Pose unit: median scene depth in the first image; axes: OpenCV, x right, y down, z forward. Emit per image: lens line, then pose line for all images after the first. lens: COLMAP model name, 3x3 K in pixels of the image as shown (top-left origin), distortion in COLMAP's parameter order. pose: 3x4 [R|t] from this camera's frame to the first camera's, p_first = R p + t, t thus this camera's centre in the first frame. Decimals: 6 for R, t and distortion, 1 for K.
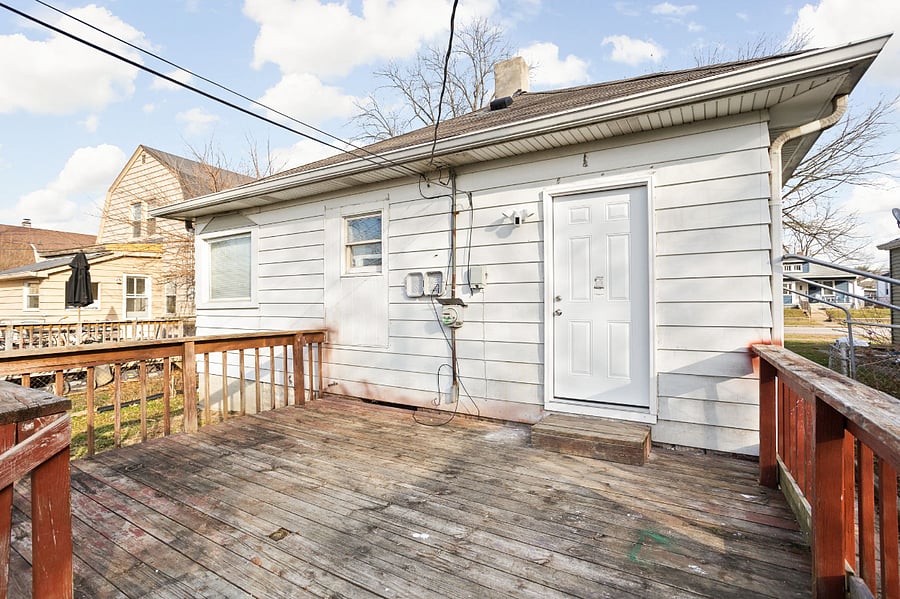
lens RADIAL K [[417.1, 0, 452.1], [0, 417.1, 299.0], [0, 0, 1]] dist [0.001634, 0.000772]
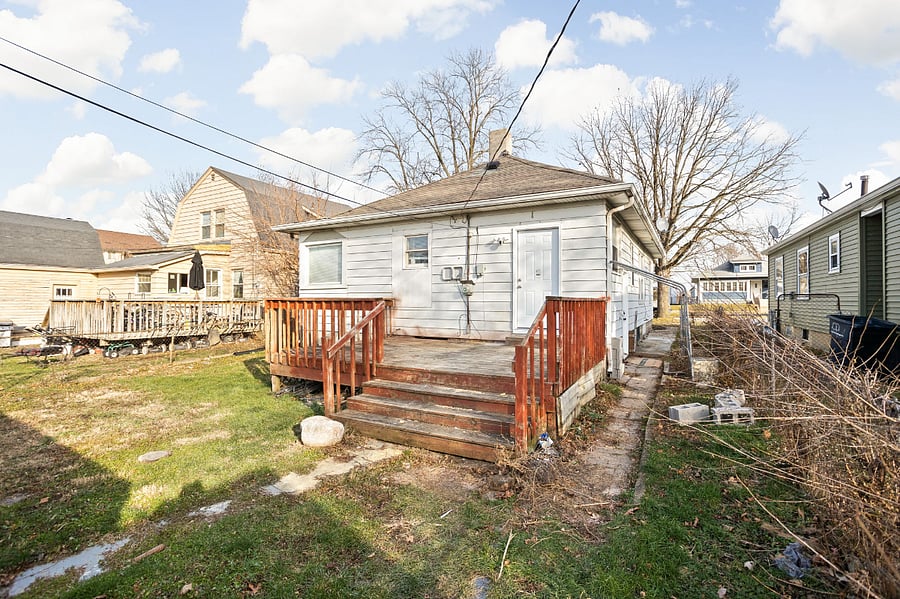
lens RADIAL K [[417.1, 0, 449.7], [0, 417.1, 298.2], [0, 0, 1]] dist [0.001634, 0.000772]
pose [[0.999828, 0.007354, 0.017001, -0.107394], [-0.007432, 0.999962, 0.004508, 0.068463], [-0.016967, -0.004633, 0.999845, -0.894952]]
